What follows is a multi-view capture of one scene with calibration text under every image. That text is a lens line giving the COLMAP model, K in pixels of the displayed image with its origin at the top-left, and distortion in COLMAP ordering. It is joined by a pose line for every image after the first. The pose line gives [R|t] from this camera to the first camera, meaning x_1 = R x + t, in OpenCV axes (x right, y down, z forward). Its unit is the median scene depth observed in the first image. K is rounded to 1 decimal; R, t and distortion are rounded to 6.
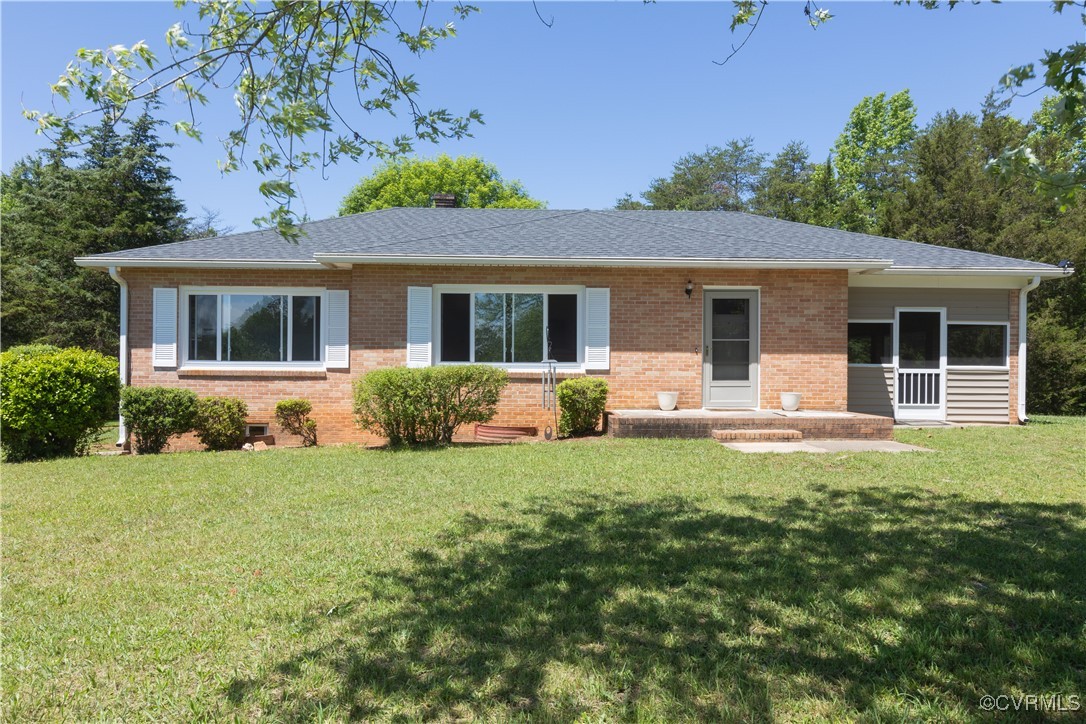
lens RADIAL K [[766.2, 0, 543.0], [0, 766.2, 362.0], [0, 0, 1]] dist [0.021516, -0.002101]
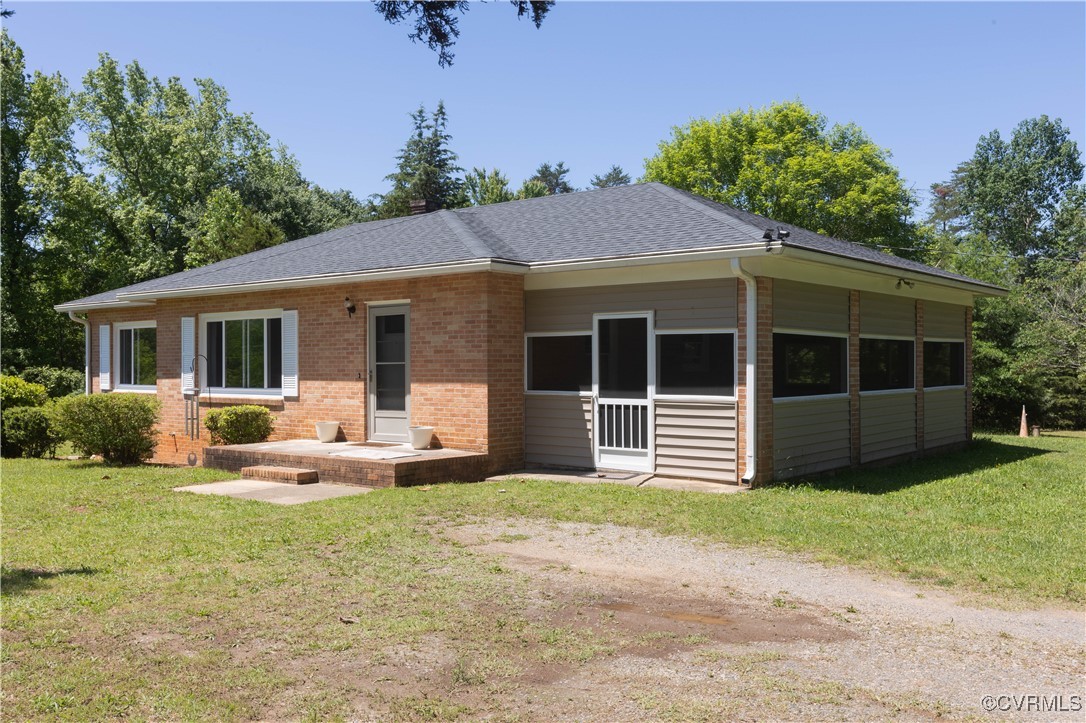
lens RADIAL K [[986.0, 0, 543.0], [0, 986.0, 361.5], [0, 0, 1]] dist [0.001194, 0.004348]
pose [[0.747554, -0.012029, -0.664092, 1.100037], [0.012792, 0.999911, -0.003712, -0.024377], [0.664078, -0.005720, 0.747641, 0.287553]]
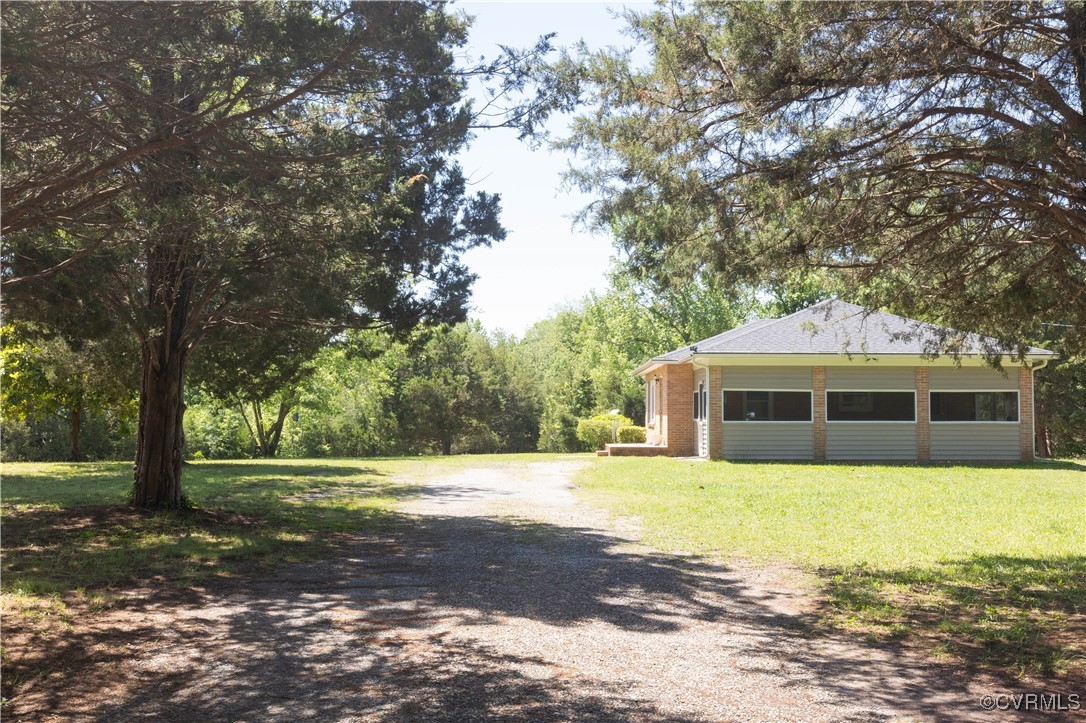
lens RADIAL K [[1076.4, 0, 543.0], [0, 1076.4, 361.5], [0, 0, 1]] dist [-0.007696, 0.004263]
pose [[-0.054286, -0.057646, -0.996860, 2.767807], [0.001264, 0.998327, -0.057799, 0.012728], [0.998525, -0.004397, -0.054122, 0.852686]]
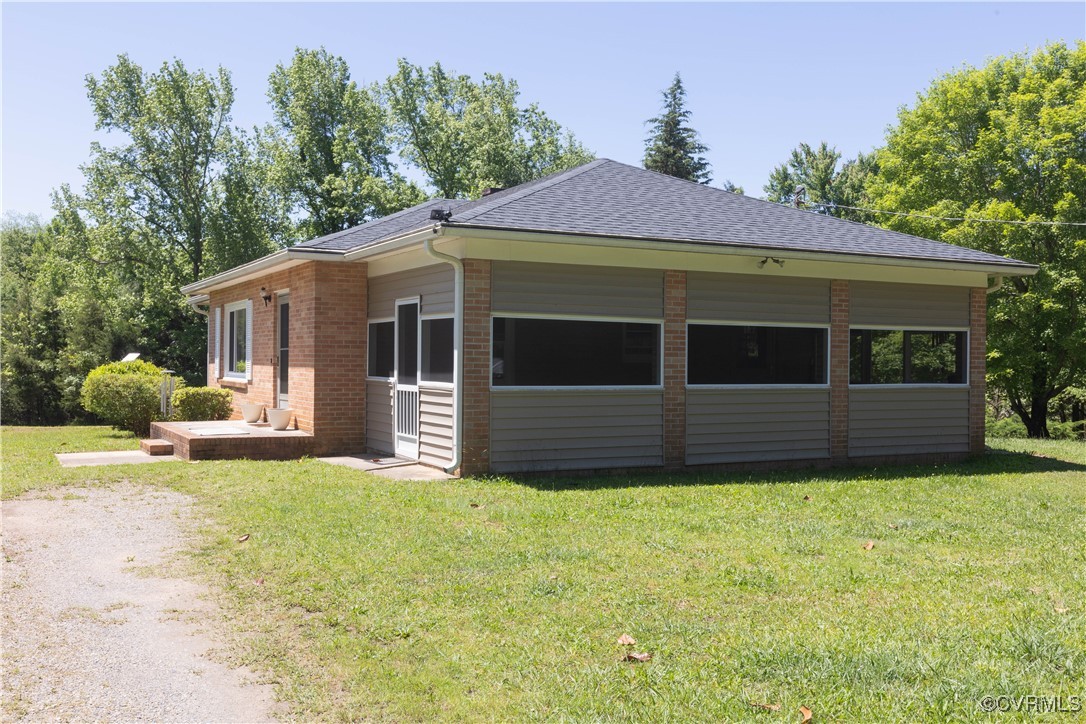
lens RADIAL K [[1076.4, 0, 543.0], [0, 1076.4, 362.0], [0, 0, 1]] dist [-0.007696, 0.004263]
pose [[0.418394, -0.002415, -0.908262, 1.522028], [-0.001854, 0.999992, -0.003513, -0.009485], [0.908264, 0.003154, 0.418386, 0.742026]]
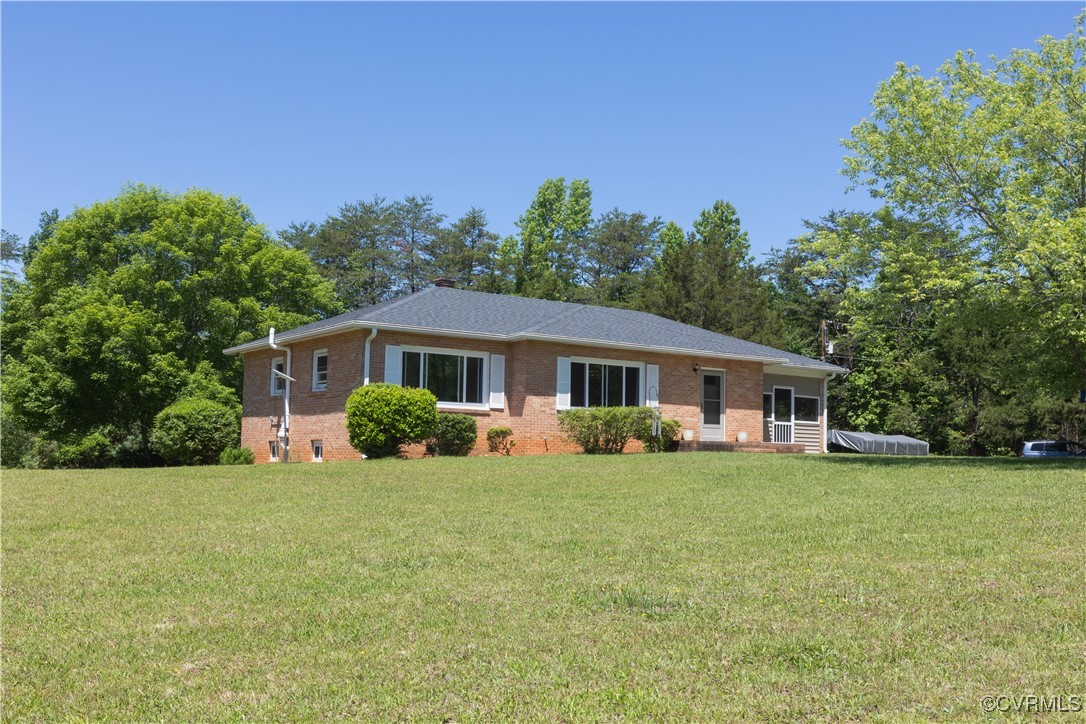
lens RADIAL K [[1076.4, 0, 543.0], [0, 1076.4, 362.0], [0, 0, 1]] dist [-0.007696, 0.004263]
pose [[0.848755, 0.060209, 0.525347, -1.305390], [-0.018049, 0.996216, -0.085015, 0.094777], [-0.528478, 0.062675, 0.846630, -0.799777]]
